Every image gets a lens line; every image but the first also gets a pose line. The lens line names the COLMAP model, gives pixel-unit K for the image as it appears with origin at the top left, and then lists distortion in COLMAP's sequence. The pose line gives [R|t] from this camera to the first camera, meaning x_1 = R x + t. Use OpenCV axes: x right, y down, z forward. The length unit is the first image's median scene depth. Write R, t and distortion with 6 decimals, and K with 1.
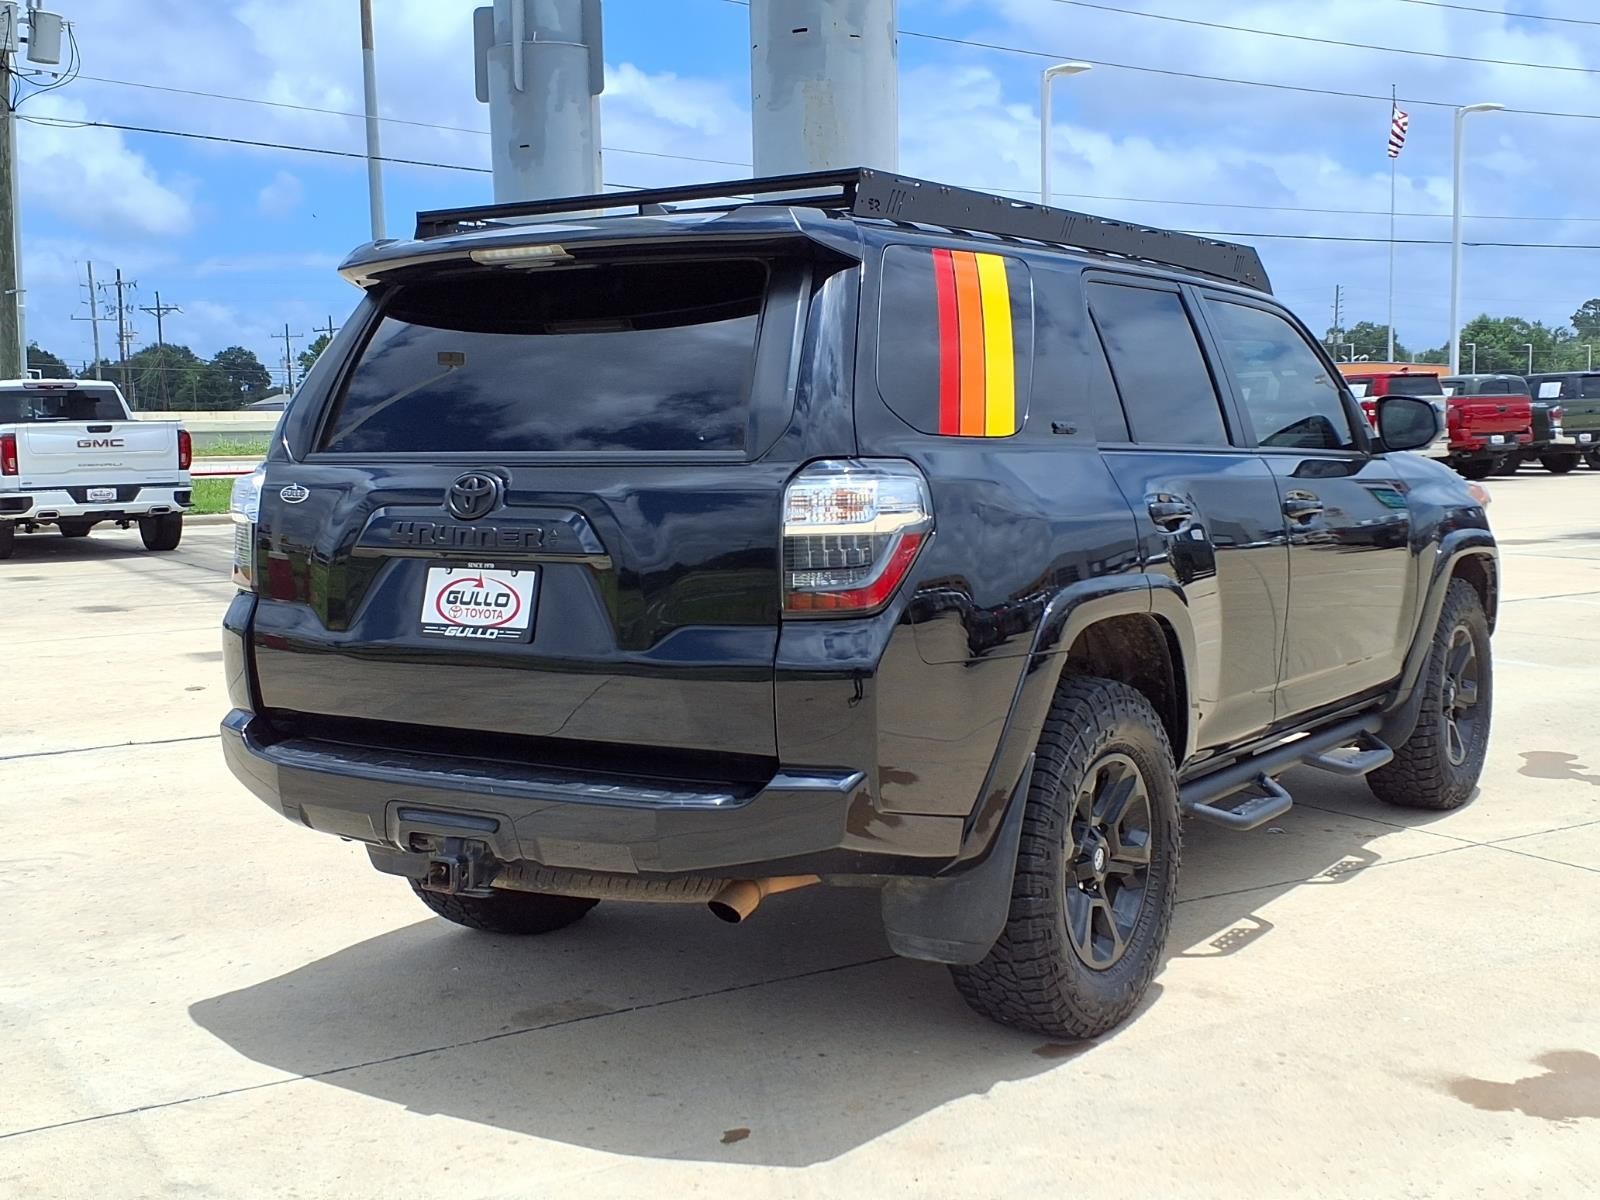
lens RADIAL K [[1966.0, 0, 856.3], [0, 1966.0, 573.0], [0, 0, 1]] dist [0.016323, 0.000000]
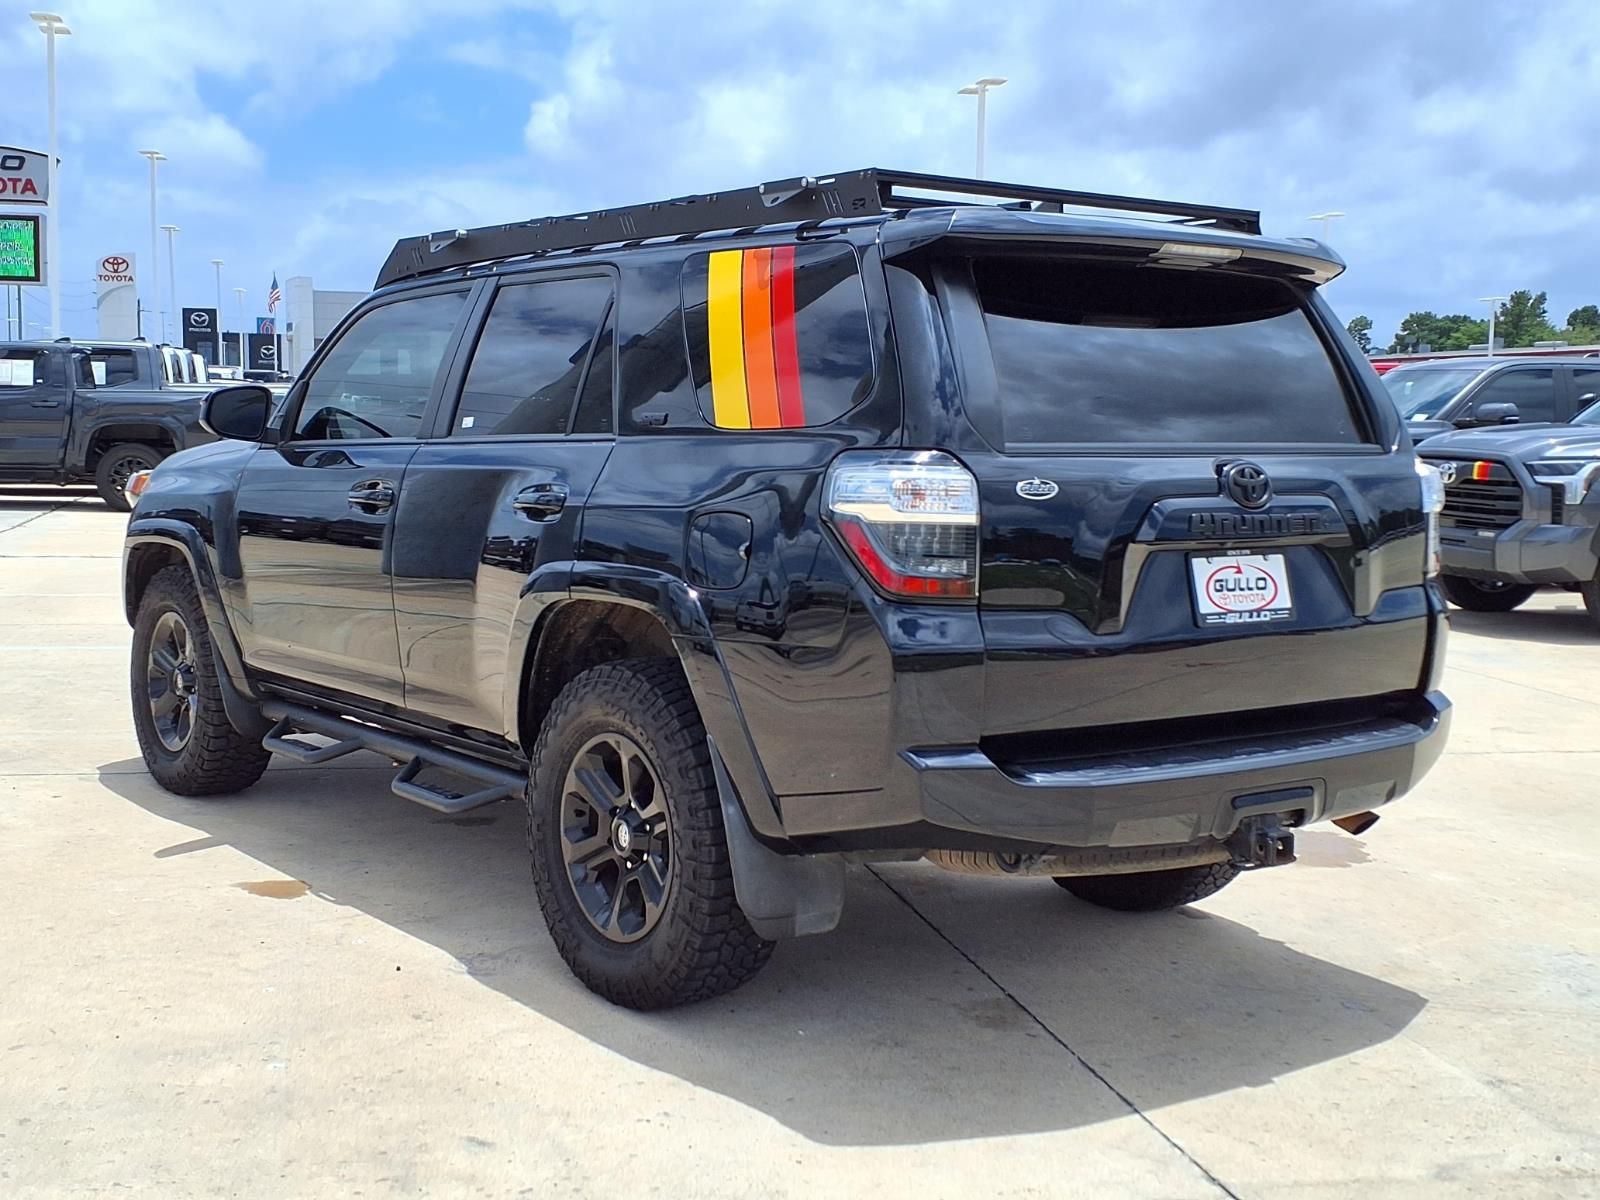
lens RADIAL K [[1966.0, 0, 799.9], [0, 1966.0, 601.3], [0, 0, 1]] dist [0.016323, 0.000000]
pose [[0.348409, -0.068578, 0.934831, -1.239611], [0.053267, 0.997157, 0.053298, -0.045755], [-0.935828, 0.031226, 0.351071, 0.847636]]
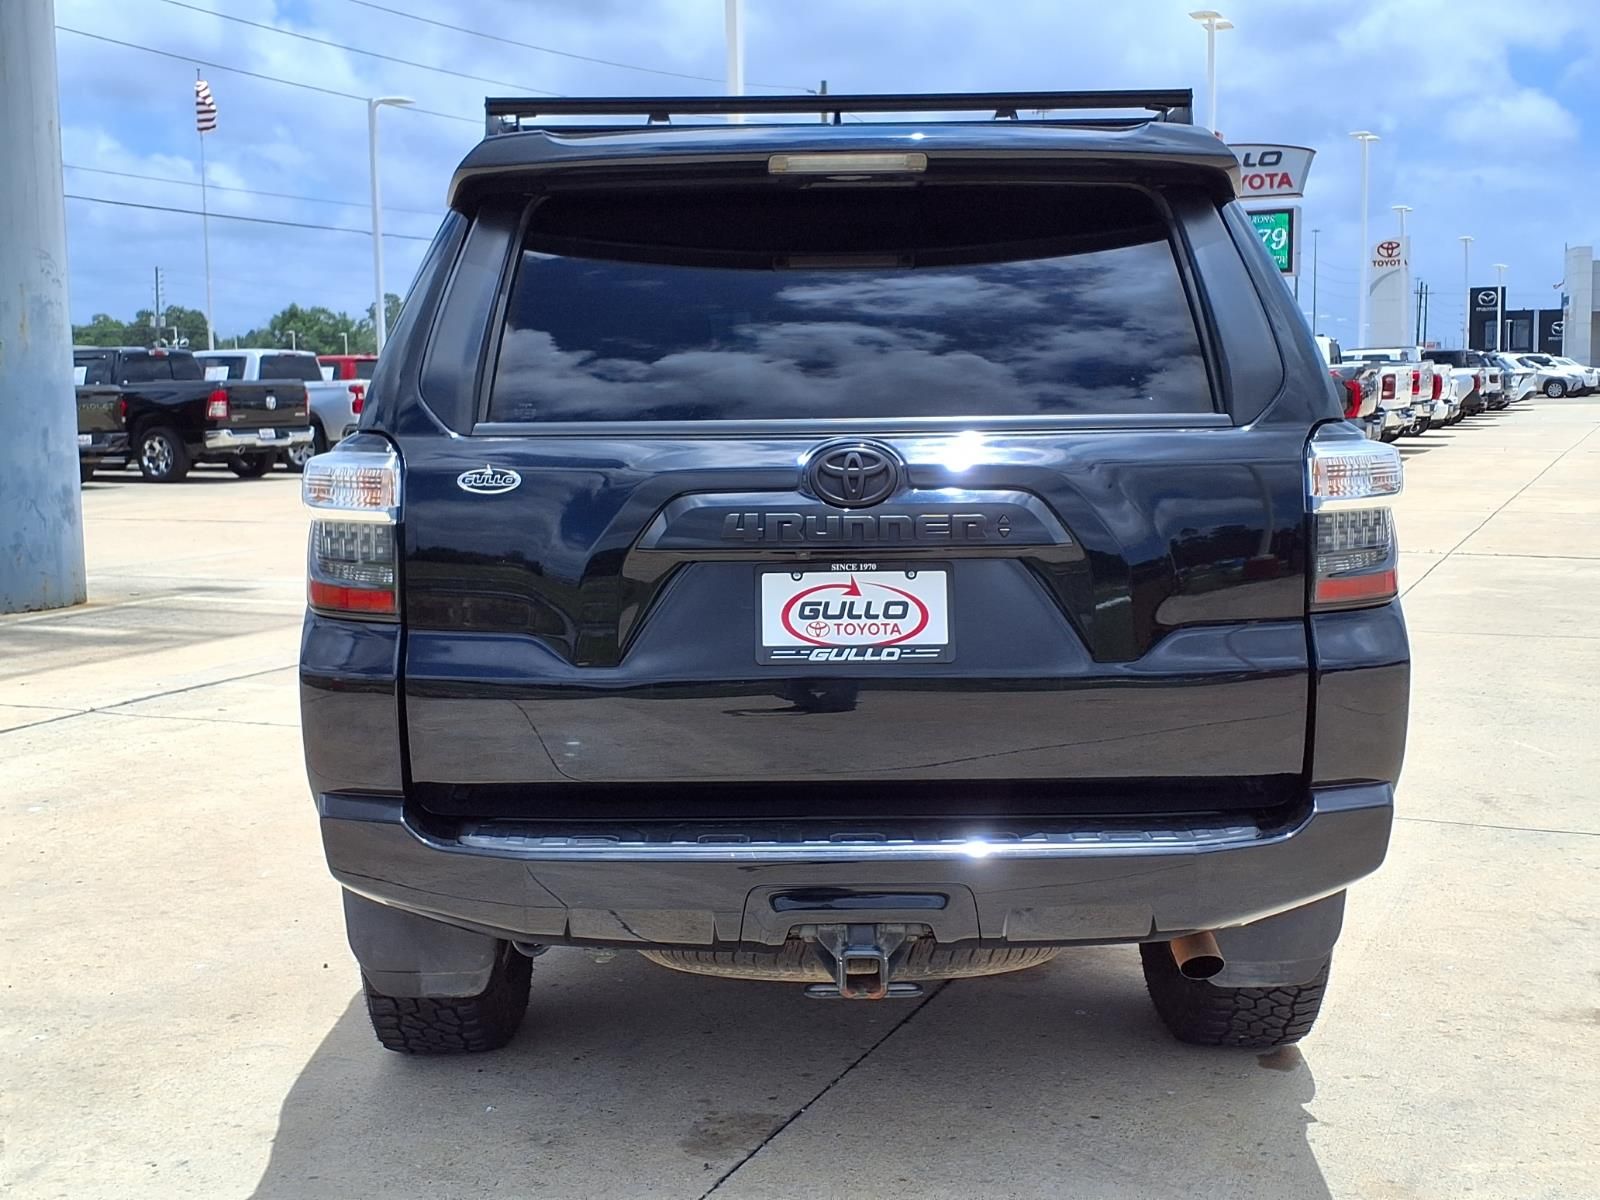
lens RADIAL K [[1966.0, 0, 804.2], [0, 1966.0, 595.5], [0, 0, 1]] dist [0.016323, 0.000000]
pose [[0.830893, -0.050431, 0.554142, -0.628242], [0.041206, 0.998727, 0.029106, -0.015618], [-0.554904, -0.001350, 0.831913, 0.371445]]
